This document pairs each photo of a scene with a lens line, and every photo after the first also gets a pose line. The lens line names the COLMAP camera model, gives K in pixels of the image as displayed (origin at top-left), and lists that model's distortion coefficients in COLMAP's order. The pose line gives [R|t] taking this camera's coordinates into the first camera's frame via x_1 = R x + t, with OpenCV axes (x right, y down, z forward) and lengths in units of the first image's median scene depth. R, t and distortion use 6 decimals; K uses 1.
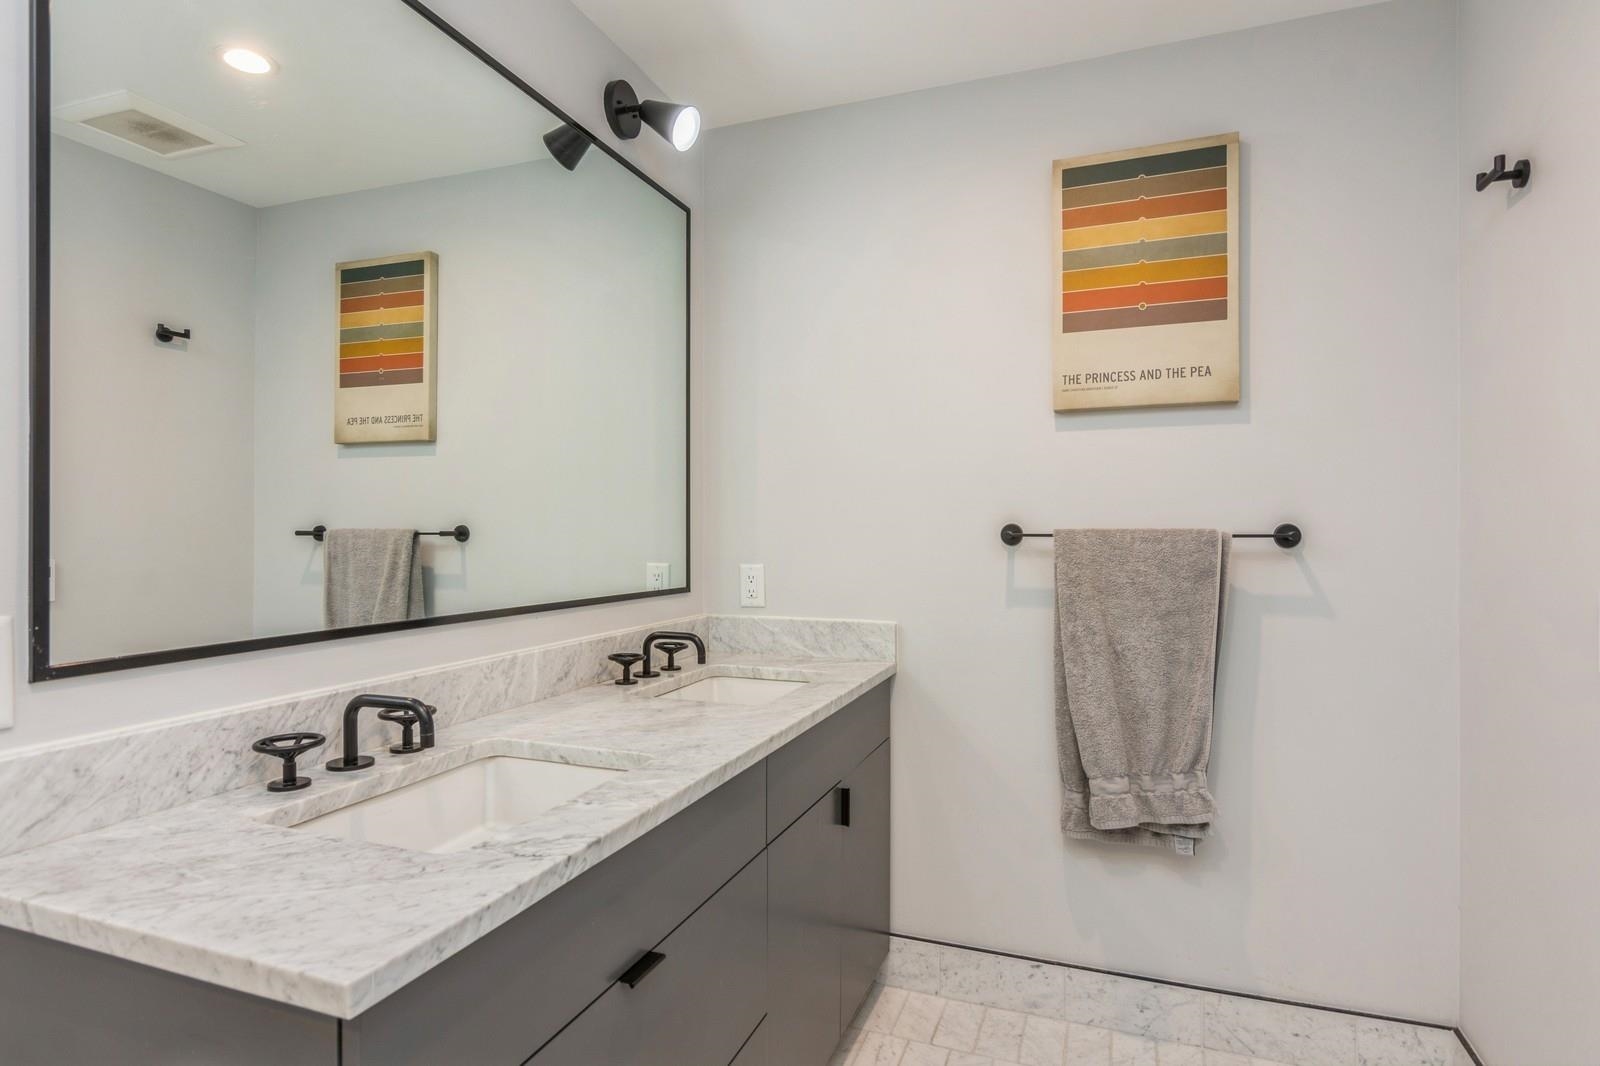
lens RADIAL K [[848.8, 0, 804.3], [0, 848.8, 526.6], [0, 0, 1]] dist [0.003369, 0.000684]
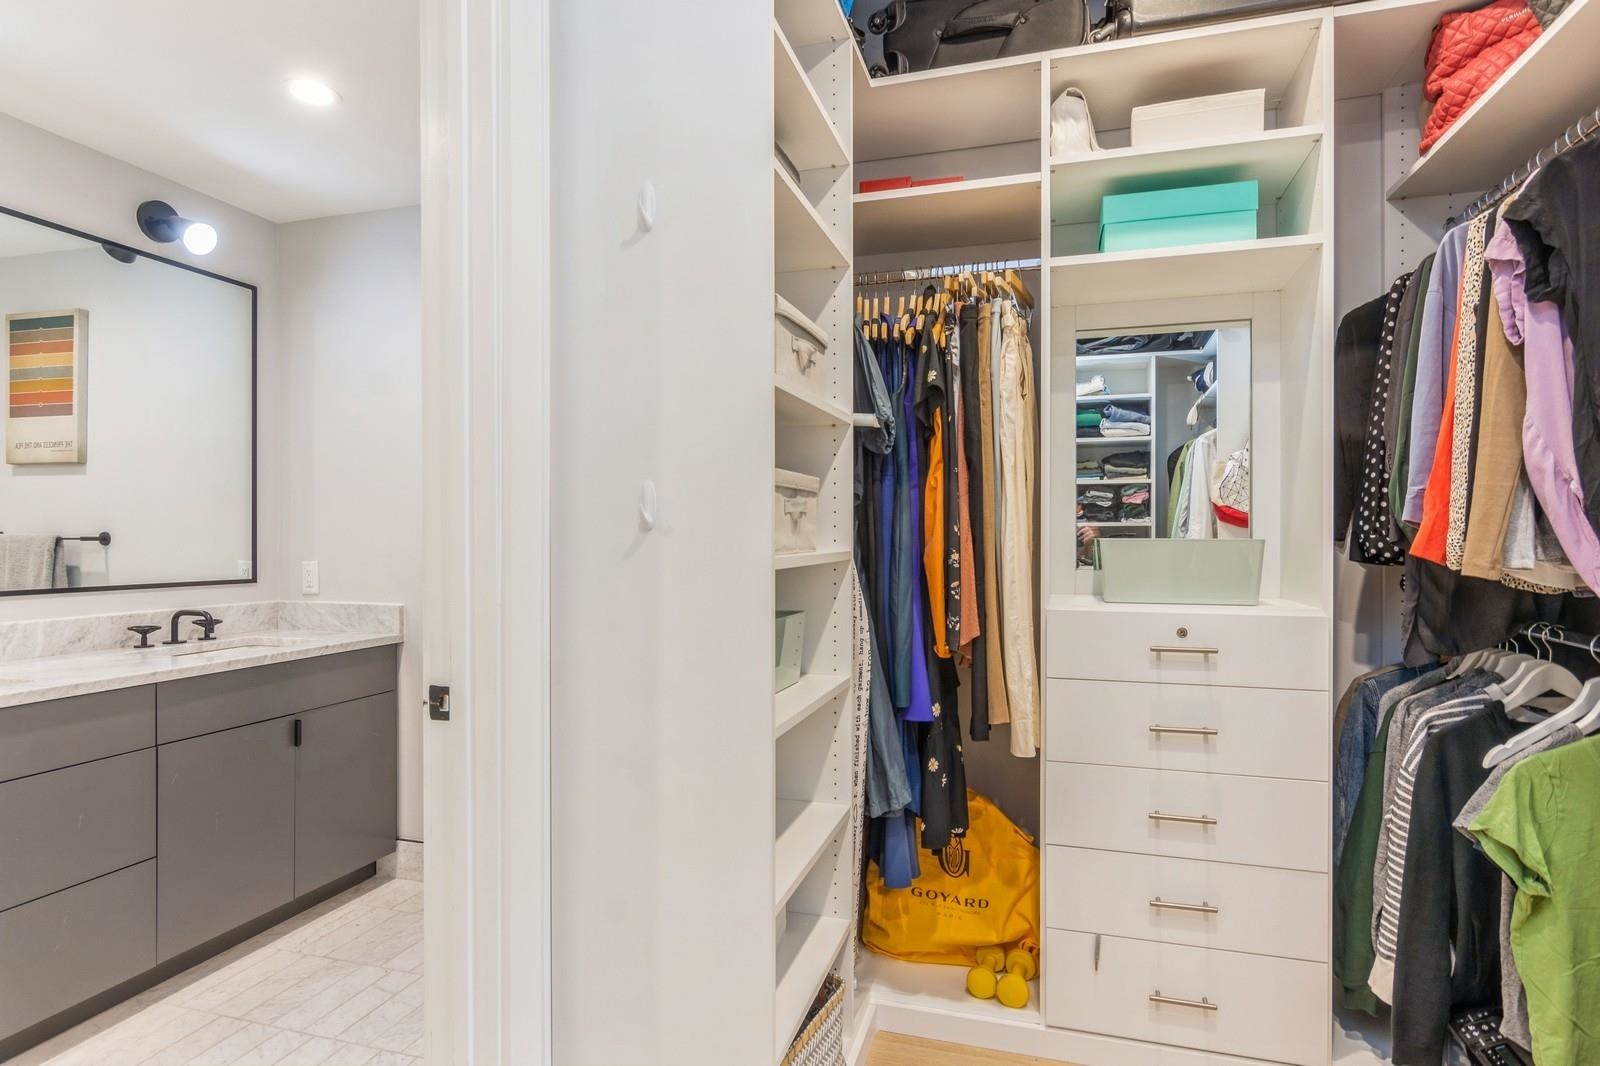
lens RADIAL K [[848.8, 0, 795.6], [0, 848.8, 531.9], [0, 0, 1]] dist [0.003369, 0.000684]
pose [[0.997368, -0.002078, 0.072472, 0.735807], [0.002186, 0.999997, -0.001417, 0.003823], [-0.072469, 0.001572, 0.997369, -0.437751]]
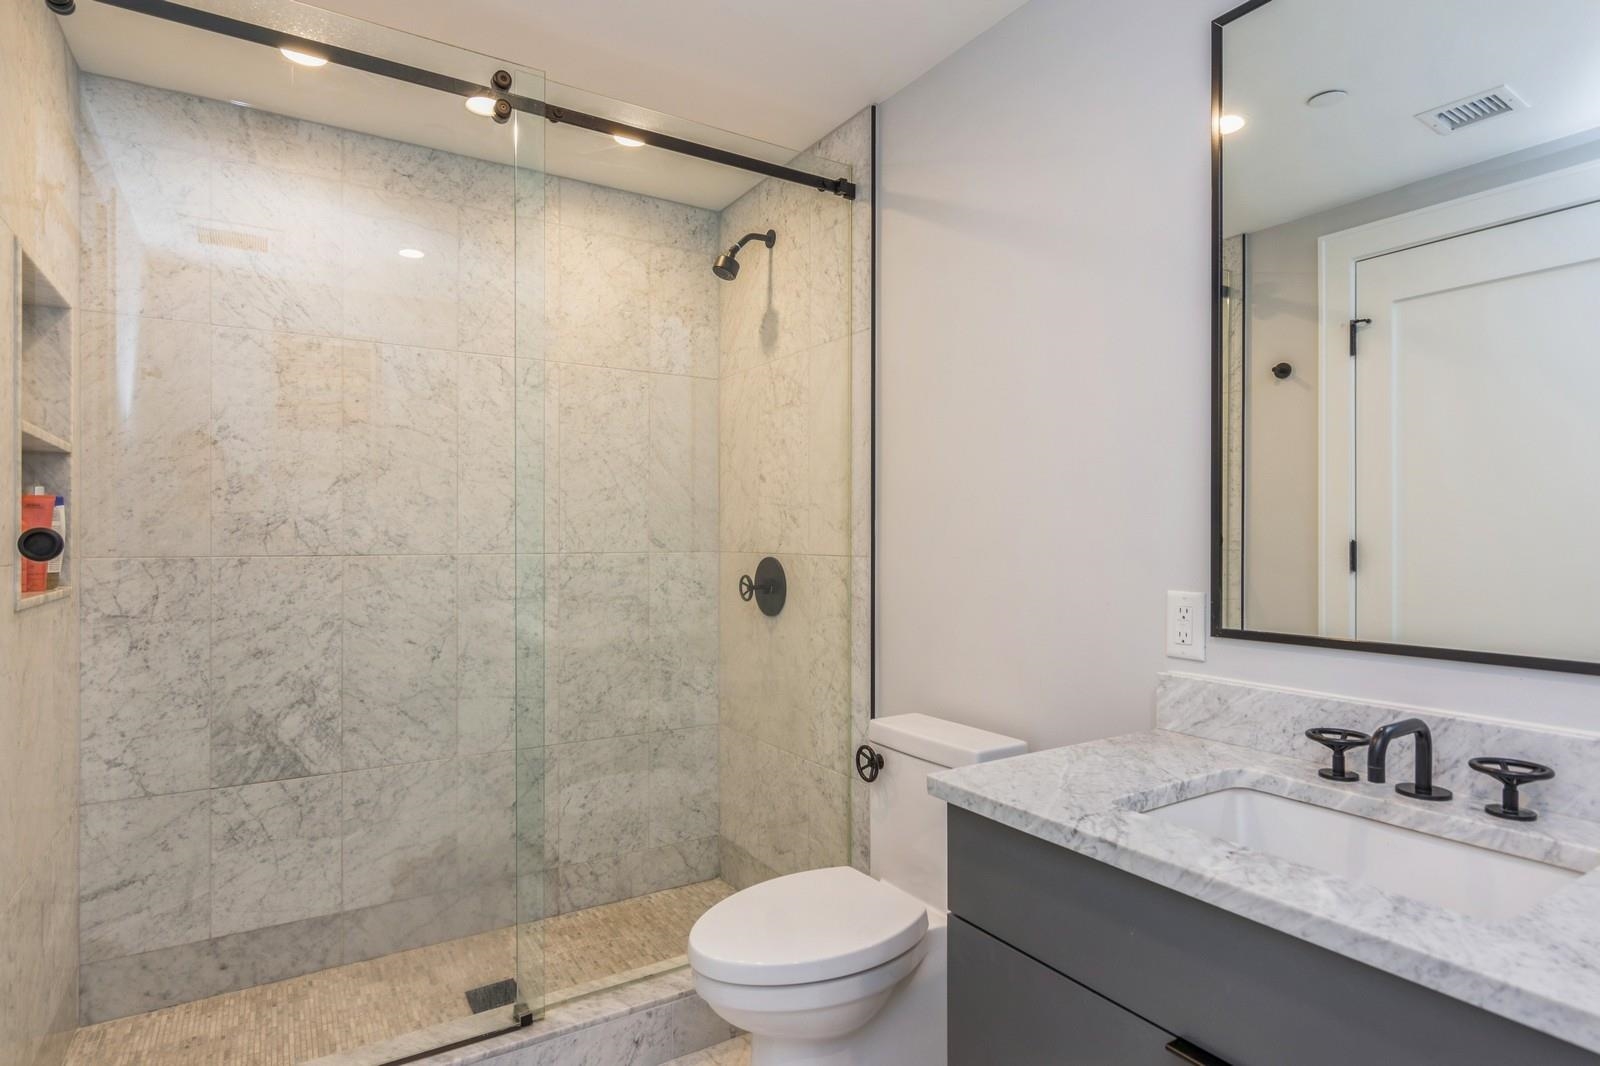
lens RADIAL K [[848.8, 0, 797.5], [0, 848.8, 537.0], [0, 0, 1]] dist [0.003369, 0.000684]
pose [[-0.601853, -0.001275, -0.798606, 0.576084], [0.002354, 0.999992, -0.003371, 0.001494], [0.798604, -0.003909, -0.601845, 0.940973]]
